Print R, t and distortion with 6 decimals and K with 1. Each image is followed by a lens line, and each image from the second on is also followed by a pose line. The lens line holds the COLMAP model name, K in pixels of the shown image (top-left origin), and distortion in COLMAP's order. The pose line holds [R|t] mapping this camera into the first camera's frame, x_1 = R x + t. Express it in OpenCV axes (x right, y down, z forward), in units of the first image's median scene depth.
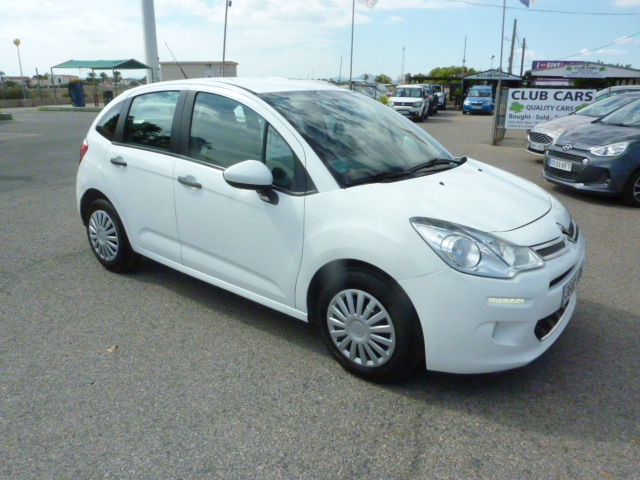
lens RADIAL K [[495.2, 0, 318.1], [0, 495.2, 239.7], [0, 0, 1]] dist [-0.039777, 0.007615]
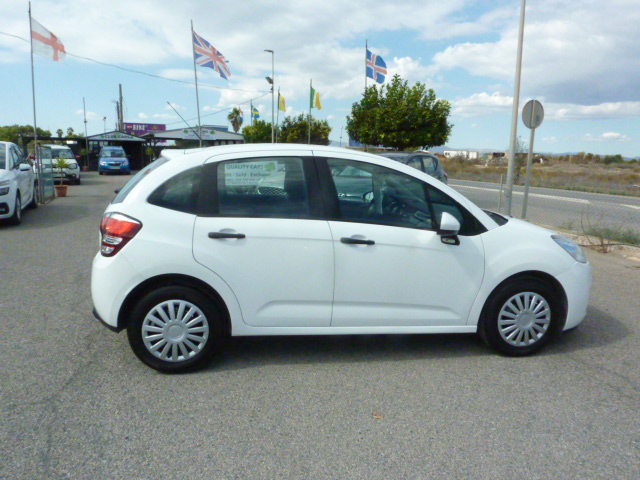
lens RADIAL K [[495.2, 0, 318.1], [0, 495.2, 239.7], [0, 0, 1]] dist [-0.039777, 0.007615]
pose [[0.678821, -0.125036, 0.723580, -0.894725], [0.207067, 0.978001, -0.025259, -0.091127], [-0.704503, 0.166976, 0.689779, 0.268765]]
